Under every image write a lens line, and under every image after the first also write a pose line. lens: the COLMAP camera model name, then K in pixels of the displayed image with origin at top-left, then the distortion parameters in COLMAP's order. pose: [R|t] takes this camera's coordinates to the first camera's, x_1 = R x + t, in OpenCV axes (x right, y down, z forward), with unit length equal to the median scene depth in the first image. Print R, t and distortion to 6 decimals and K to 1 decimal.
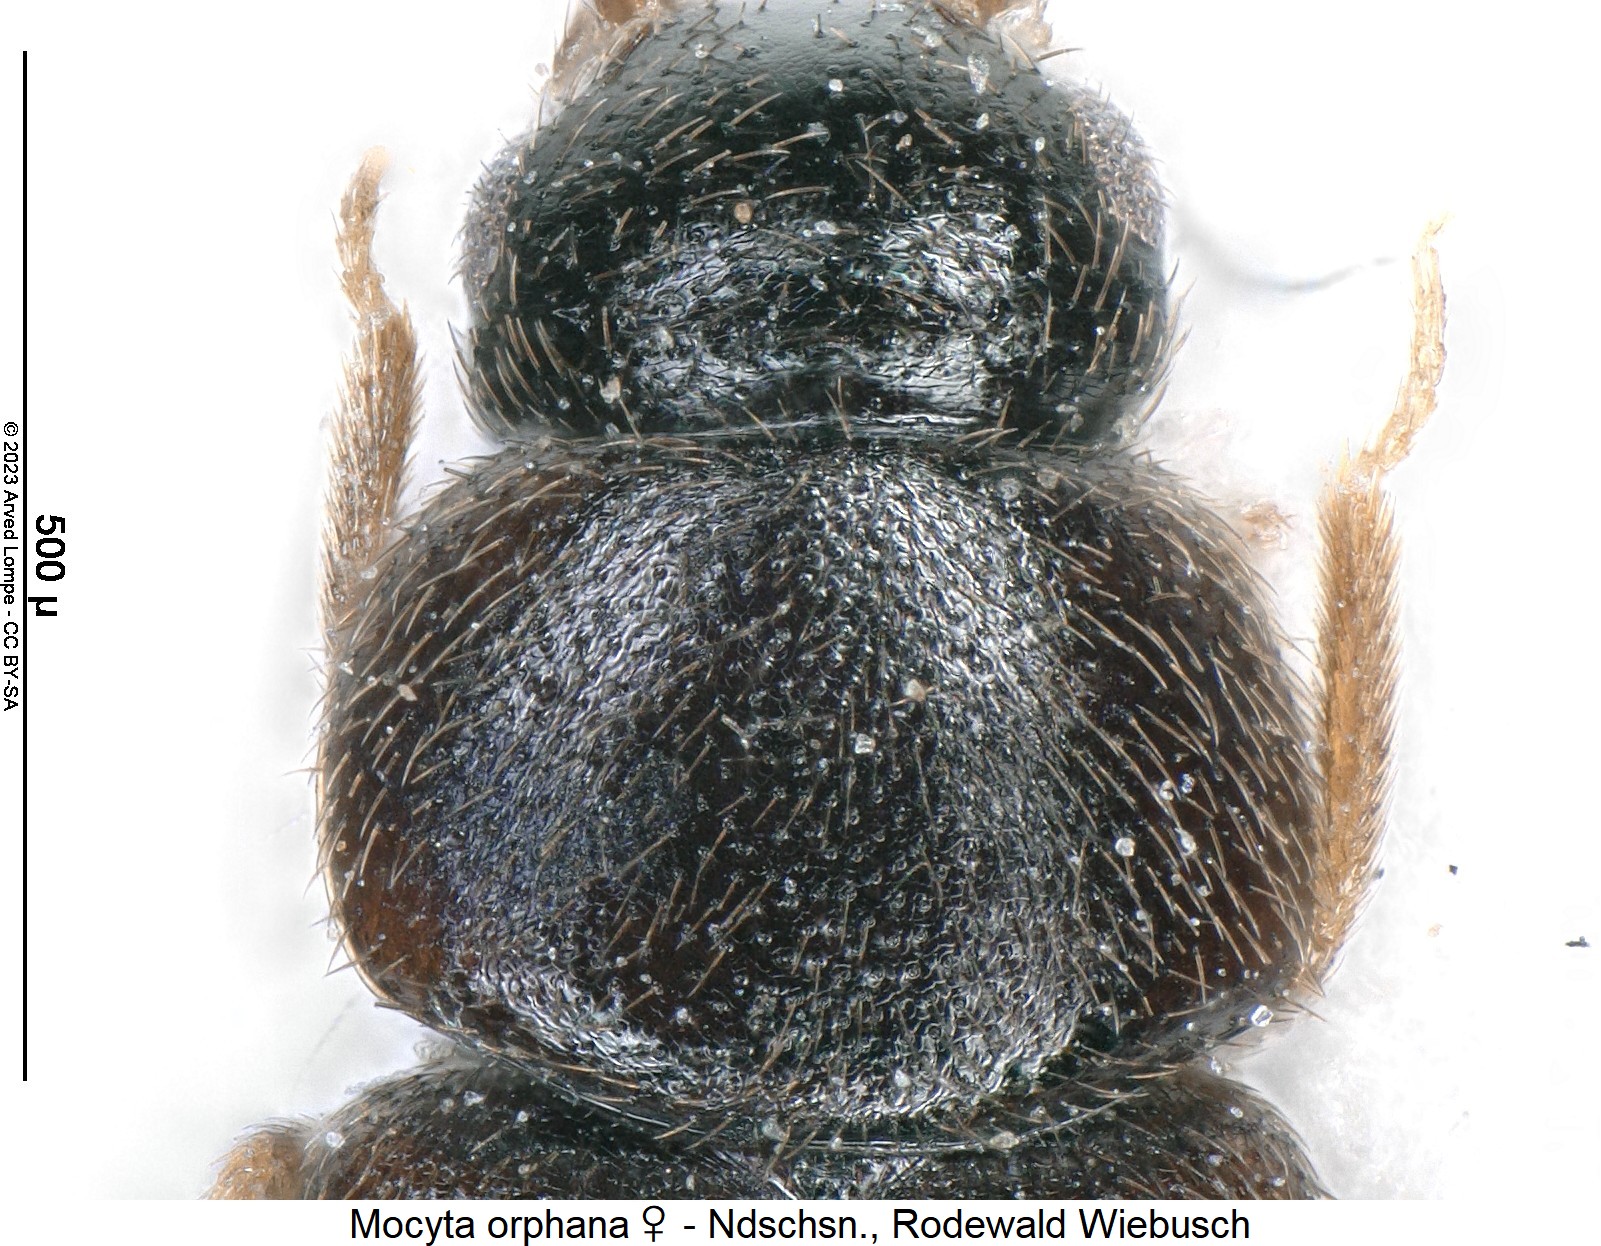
lens RADIAL K [[632.4, 0, 800.5], [0, 632.4, 623.0], [0, 0, 1]] dist [-0.001986, 0.000566]
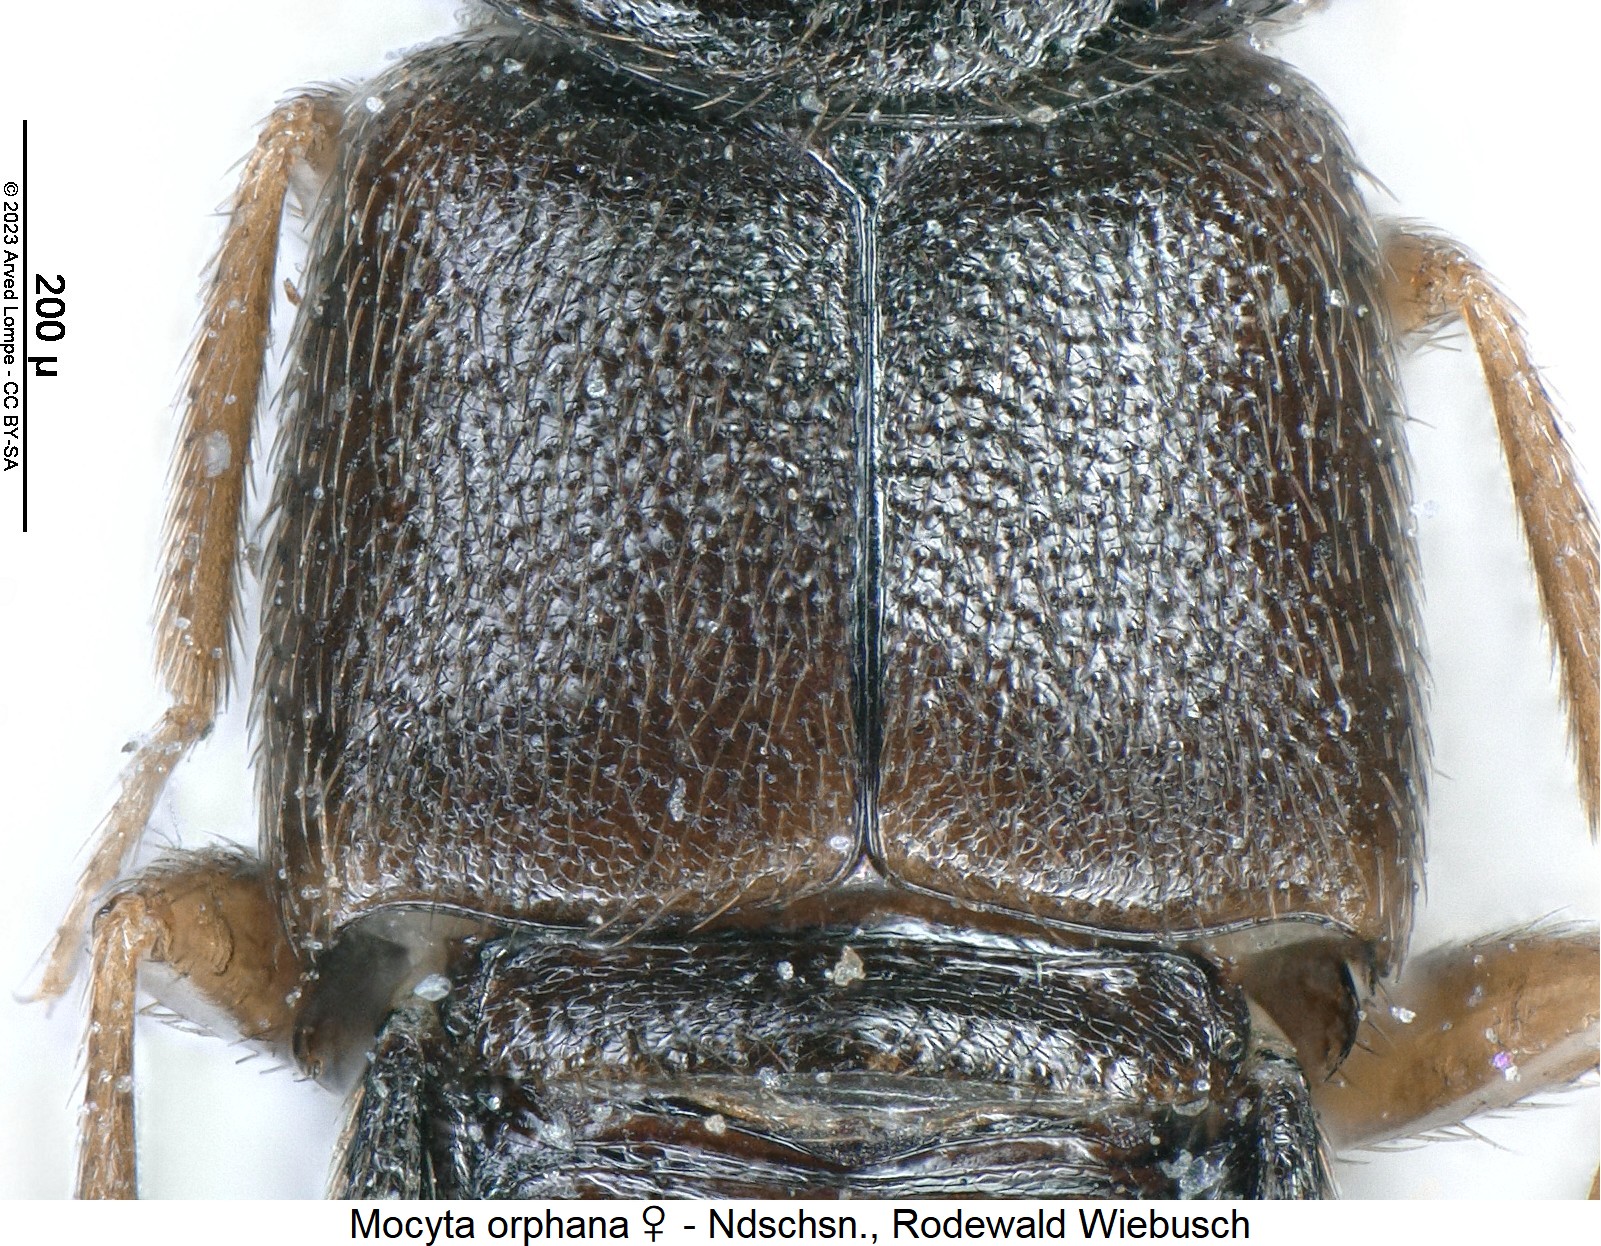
lens RADIAL K [[643.2, 0, 800.5], [0, 643.2, 623.0], [0, 0, 1]] dist [-0.000140, -0.000850]
pose [[0.999937, 0.011200, -0.000673, -0.051388], [-0.011192, 0.999875, 0.011210, 1.617322], [0.000799, -0.011201, 0.999937, -0.028934]]
